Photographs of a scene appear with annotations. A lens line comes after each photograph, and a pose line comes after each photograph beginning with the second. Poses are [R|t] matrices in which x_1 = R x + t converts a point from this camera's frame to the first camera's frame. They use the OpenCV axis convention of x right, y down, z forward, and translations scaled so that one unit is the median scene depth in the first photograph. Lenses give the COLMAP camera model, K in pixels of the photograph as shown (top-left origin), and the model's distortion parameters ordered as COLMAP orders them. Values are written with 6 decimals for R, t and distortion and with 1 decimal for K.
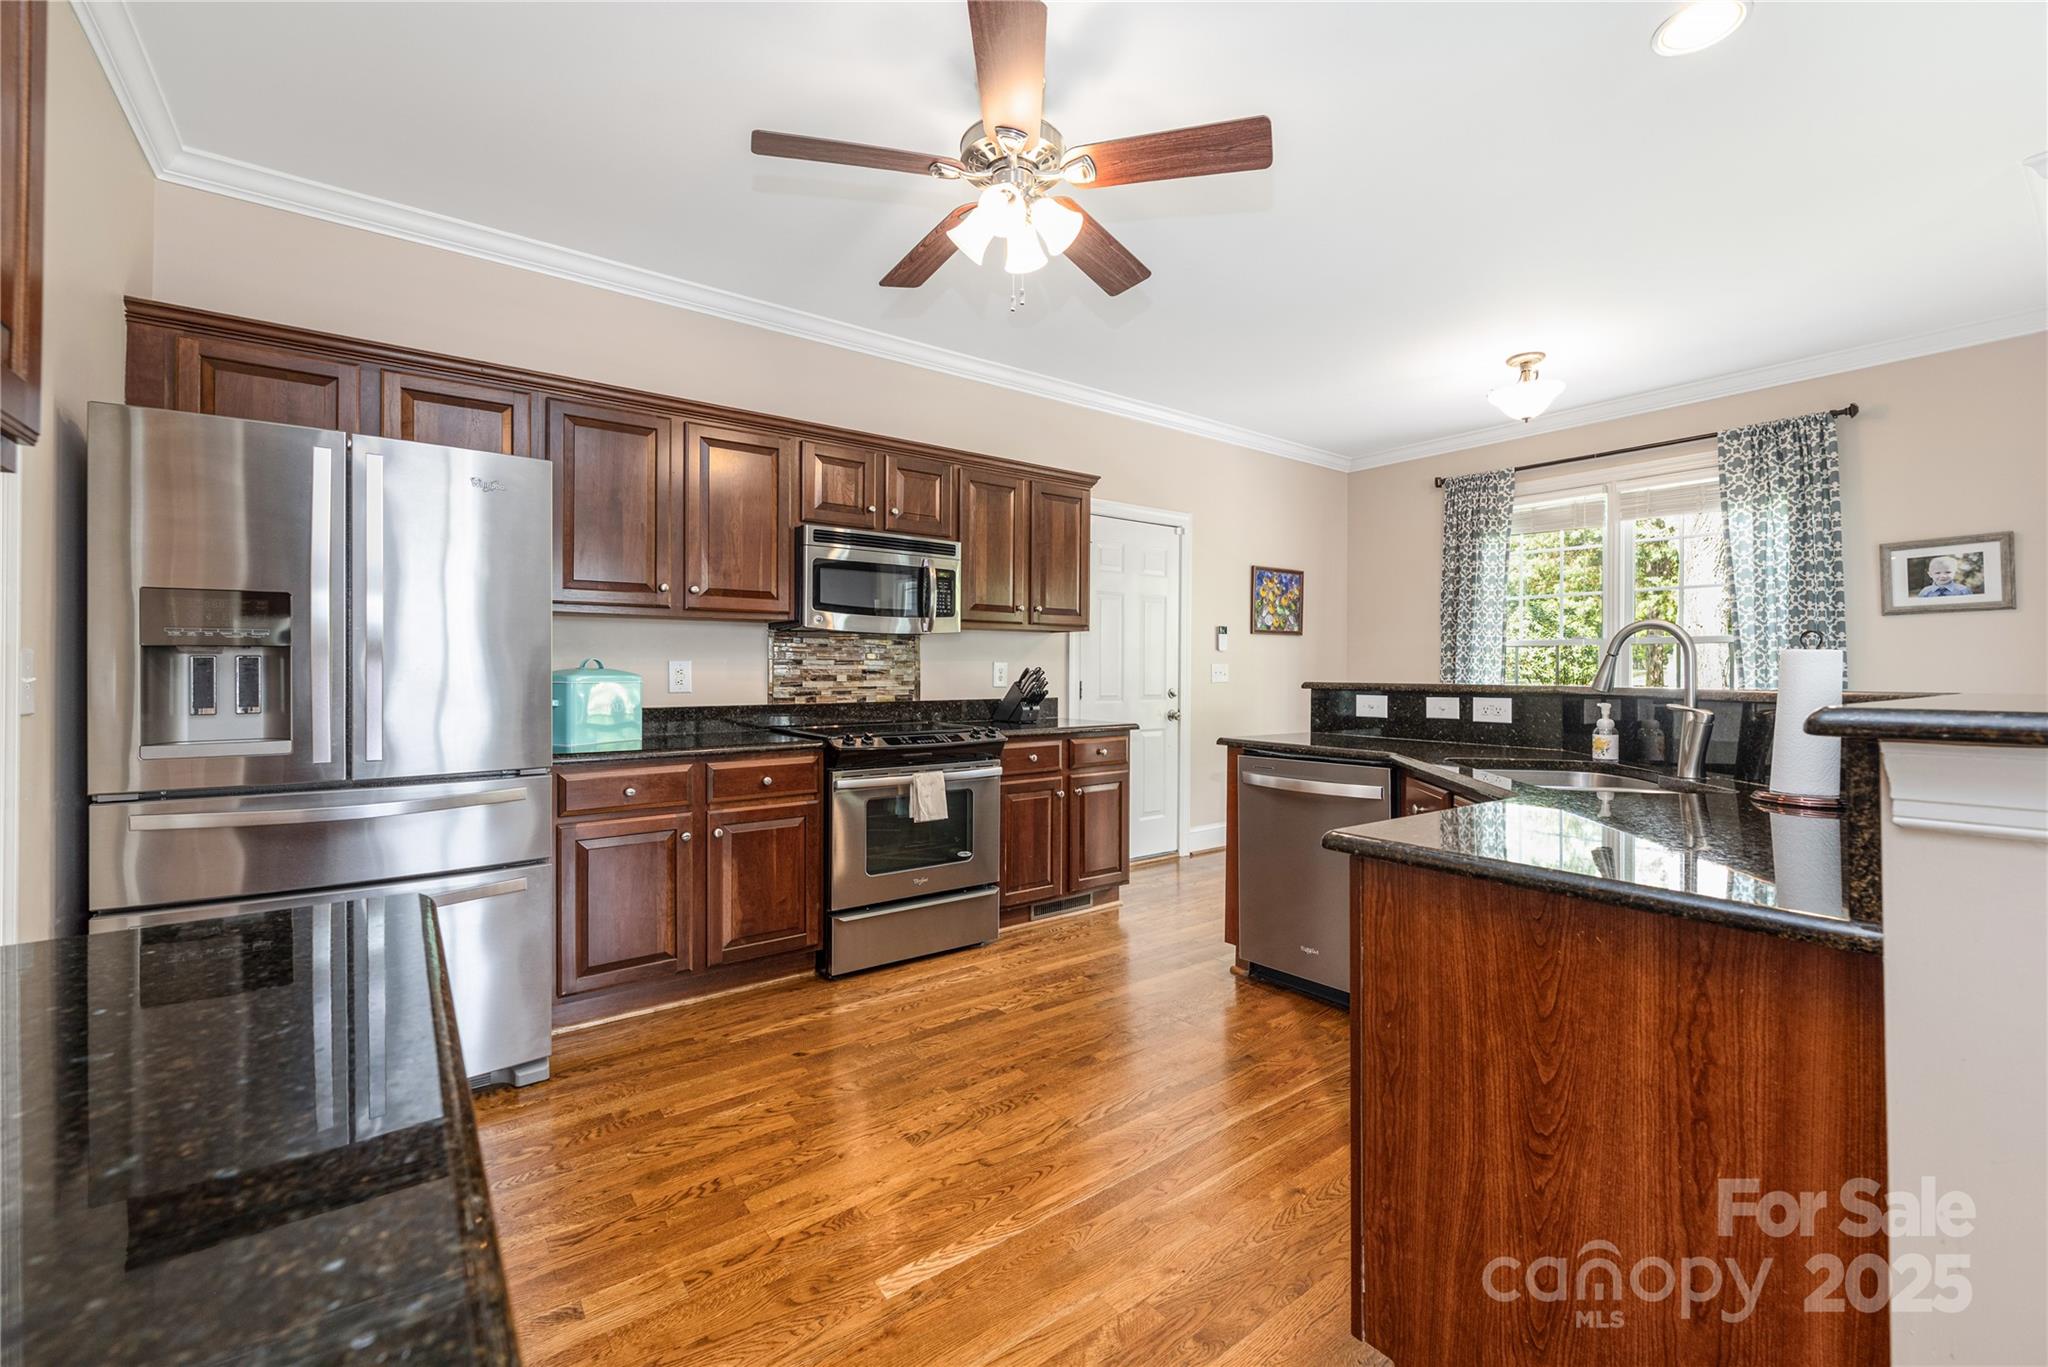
lens RADIAL K [[838.9, 0, 1027.8], [0, 838.9, 674.8], [0, 0, 1]] dist [-0.002495, -0.000166]
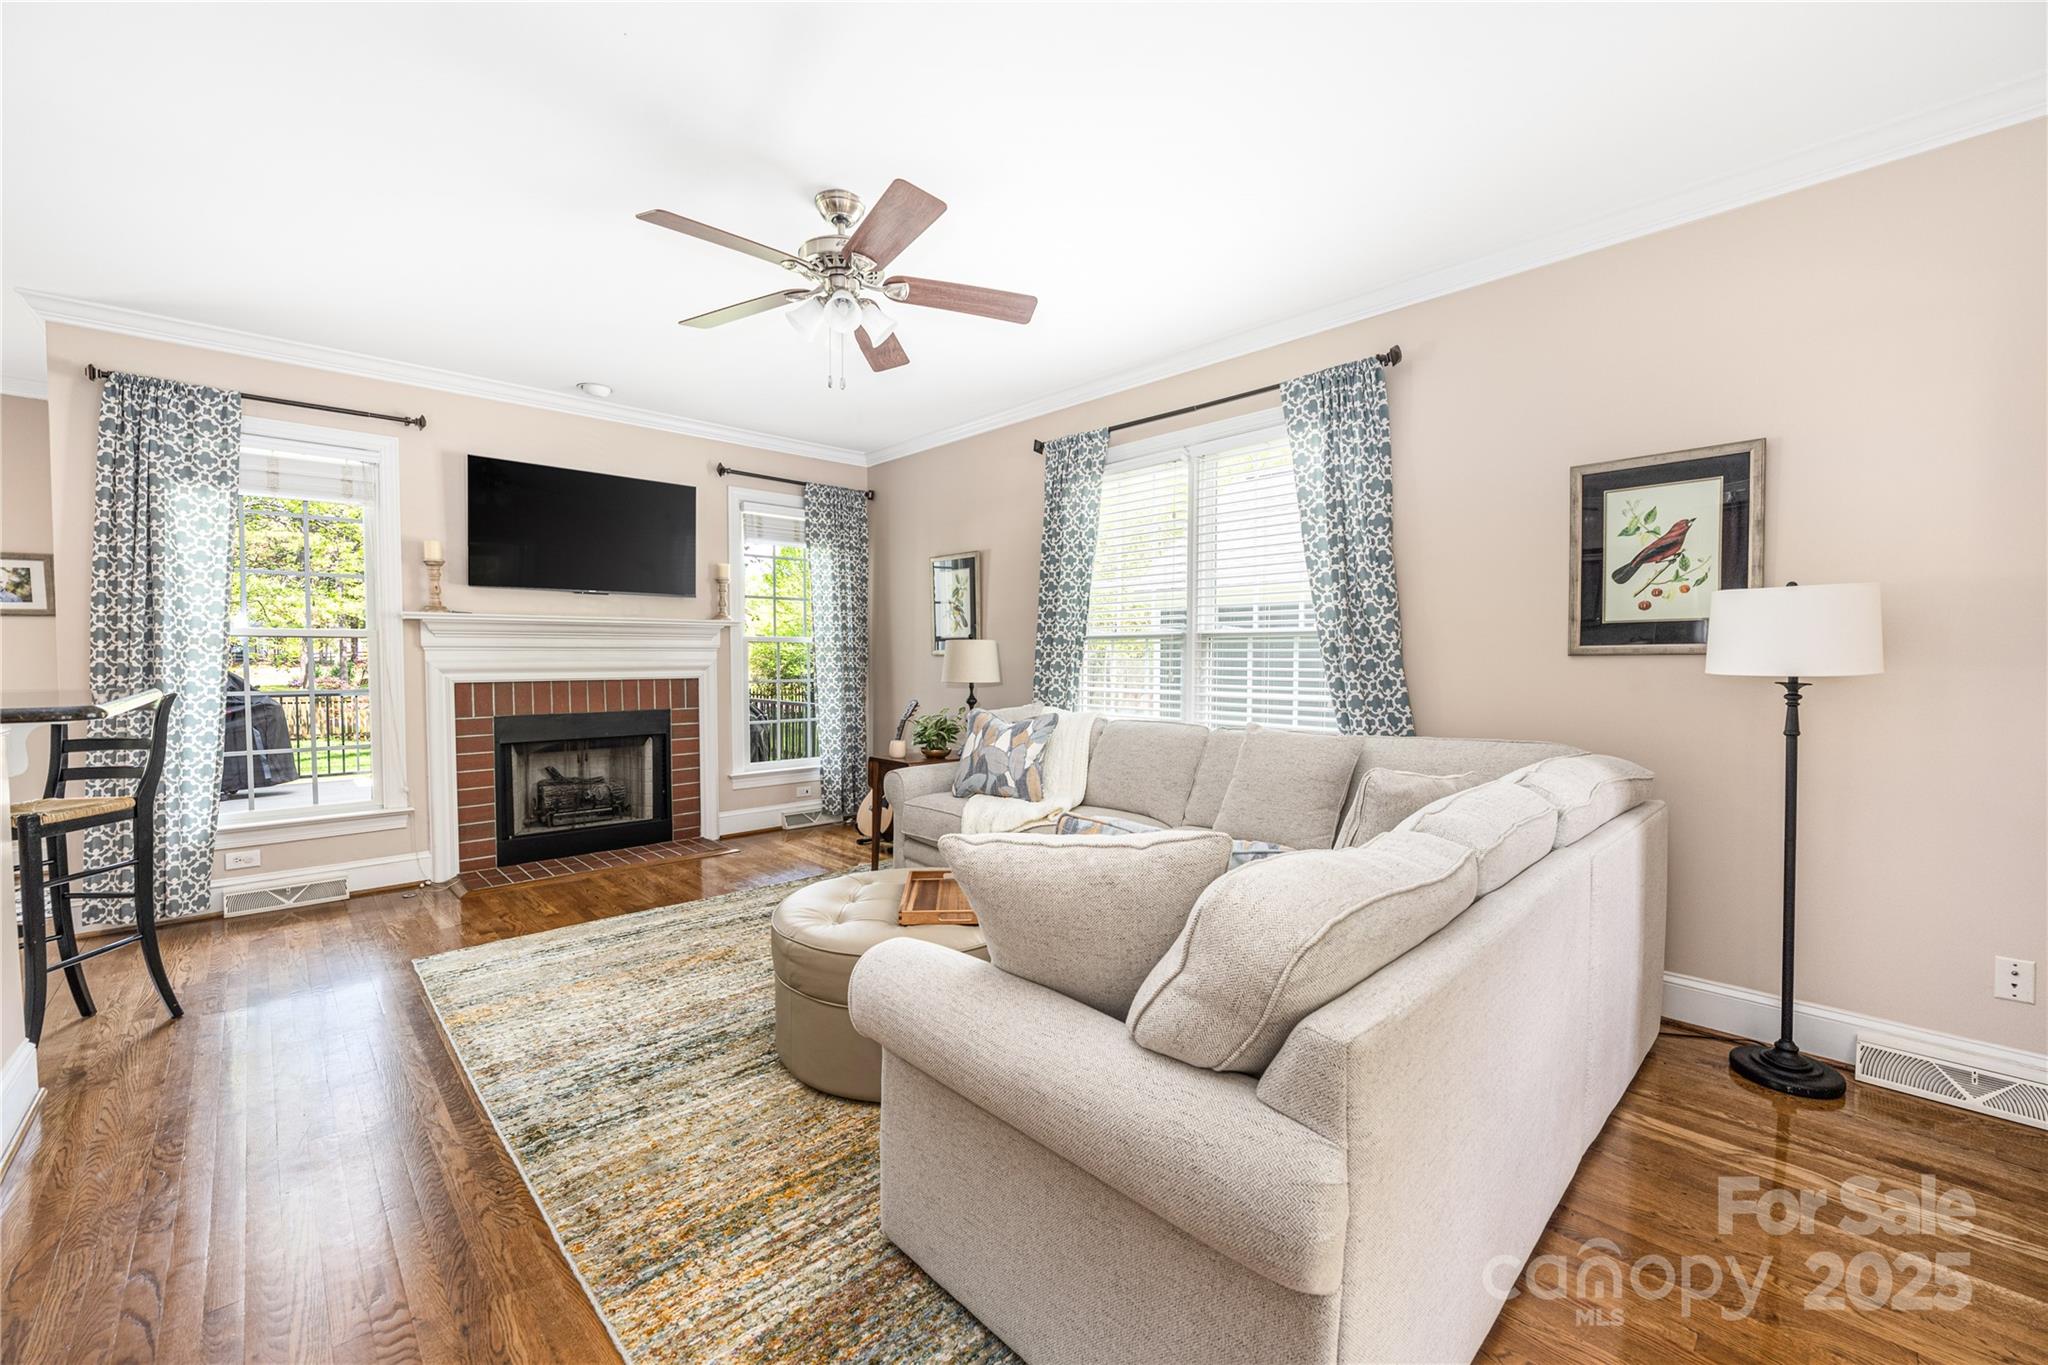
lens RADIAL K [[817.4, 0, 1014.8], [0, 817.4, 684.8], [0, 0, 1]] dist [-0.001976, -0.000066]
pose [[-0.102852, -0.039600, 0.993908, -0.199131], [0.005183, 0.999172, 0.040346, -0.016884], [-0.994683, 0.009301, -0.102561, -0.312356]]
